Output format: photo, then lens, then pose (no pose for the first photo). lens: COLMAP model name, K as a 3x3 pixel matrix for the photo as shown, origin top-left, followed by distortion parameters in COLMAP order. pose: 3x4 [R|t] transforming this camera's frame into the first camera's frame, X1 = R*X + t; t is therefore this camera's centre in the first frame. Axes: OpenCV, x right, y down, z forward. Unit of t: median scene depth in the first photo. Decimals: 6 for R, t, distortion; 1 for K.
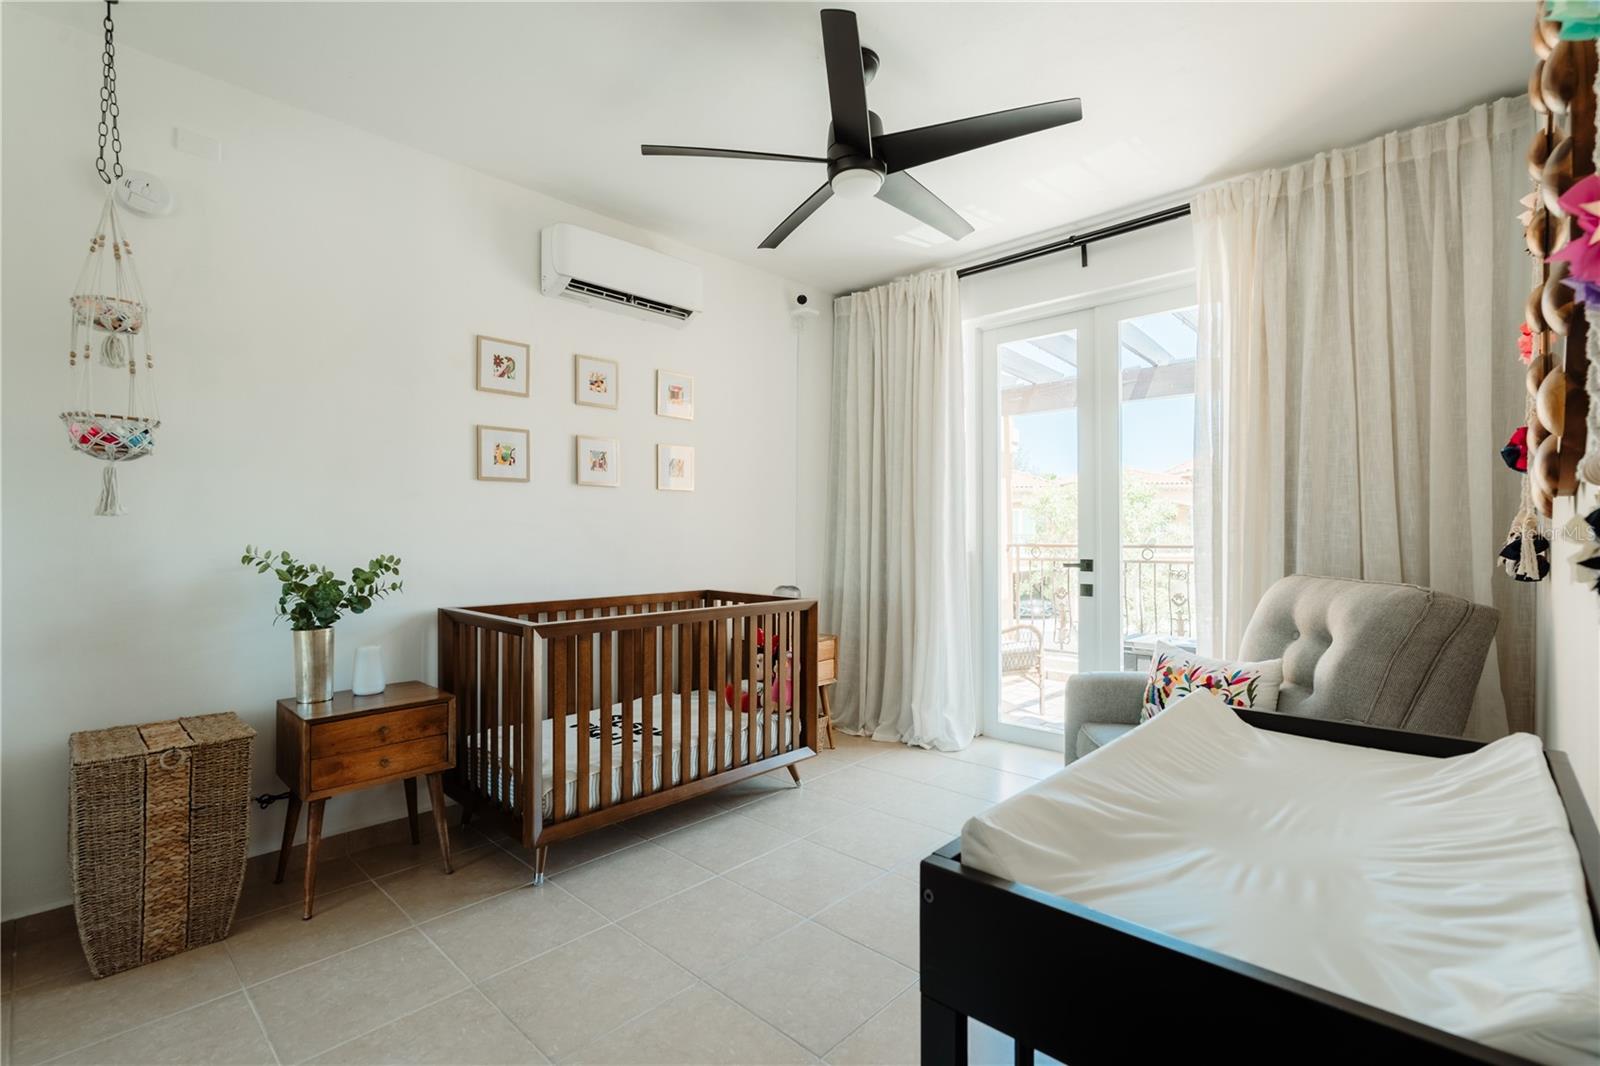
lens RADIAL K [[734.2, 0, 799.6], [0, 734.2, 546.2], [0, 0, 1]] dist [-0.001880, -0.000269]
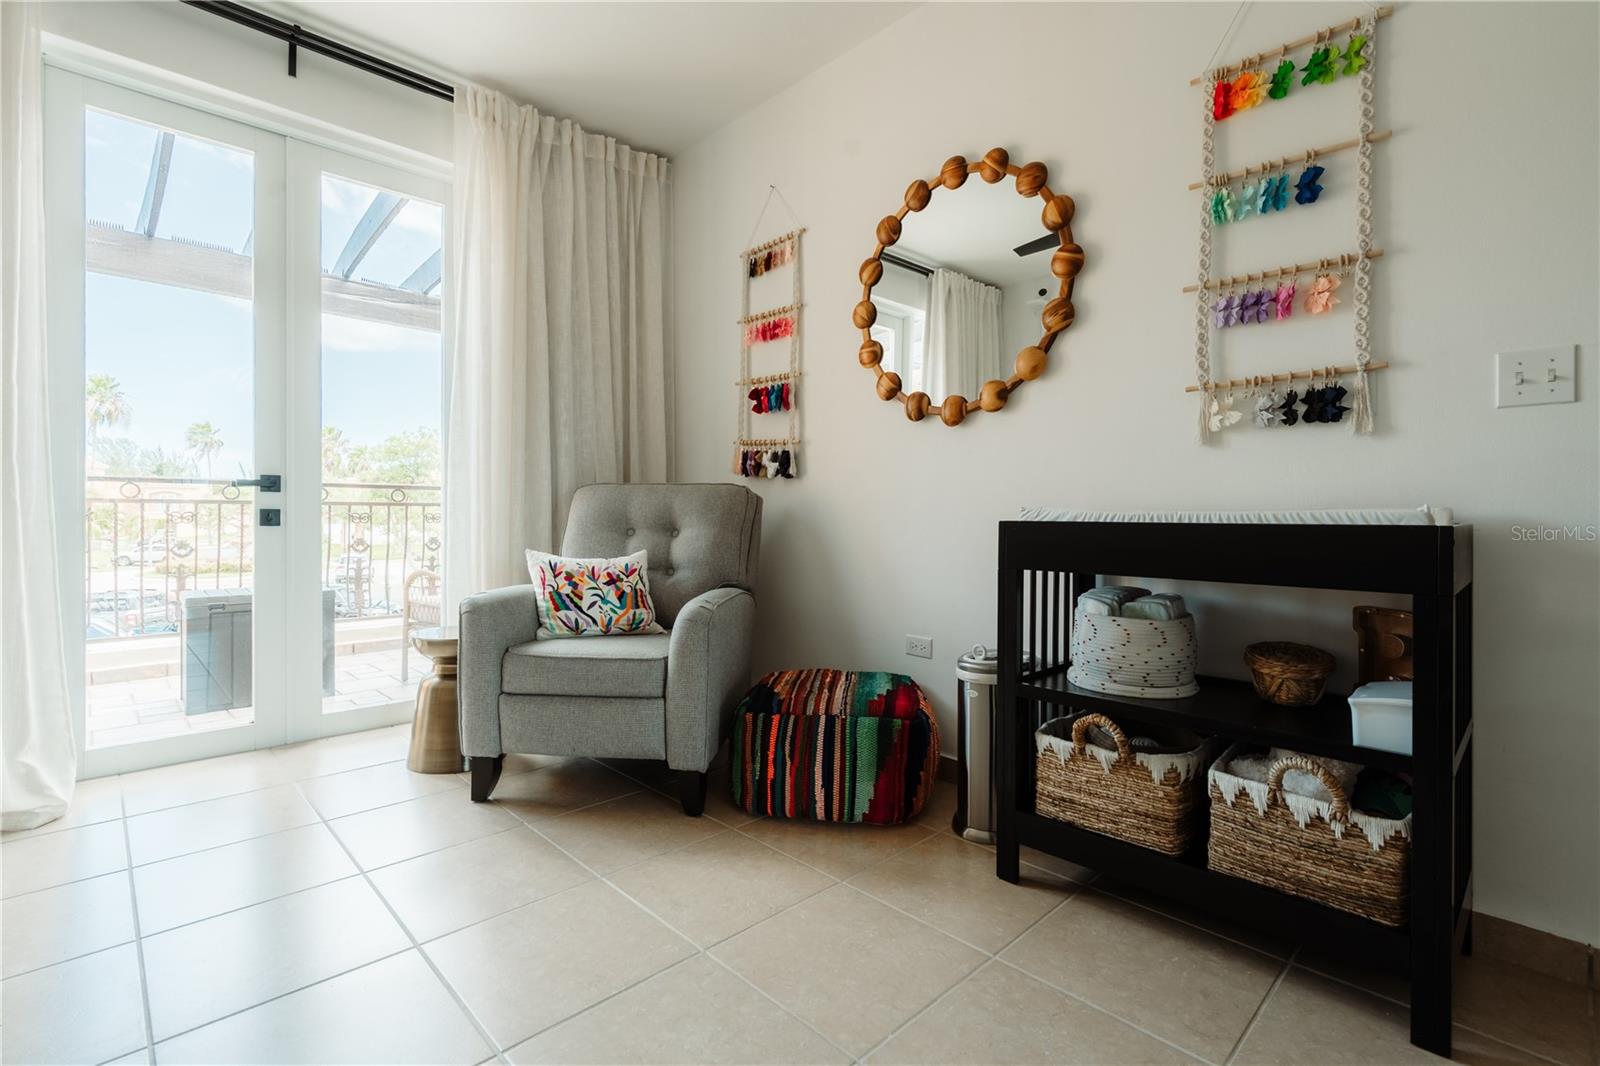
lens RADIAL K [[732.3, 0, 798.8], [0, 732.3, 514.9], [0, 0, 1]] dist [-0.001711, -0.000170]
pose [[0.041742, 0.004463, 0.999118, -0.365604], [0.012773, 0.999906, -0.005000, 0.079809], [-0.999047, 0.012971, 0.041681, 0.527377]]
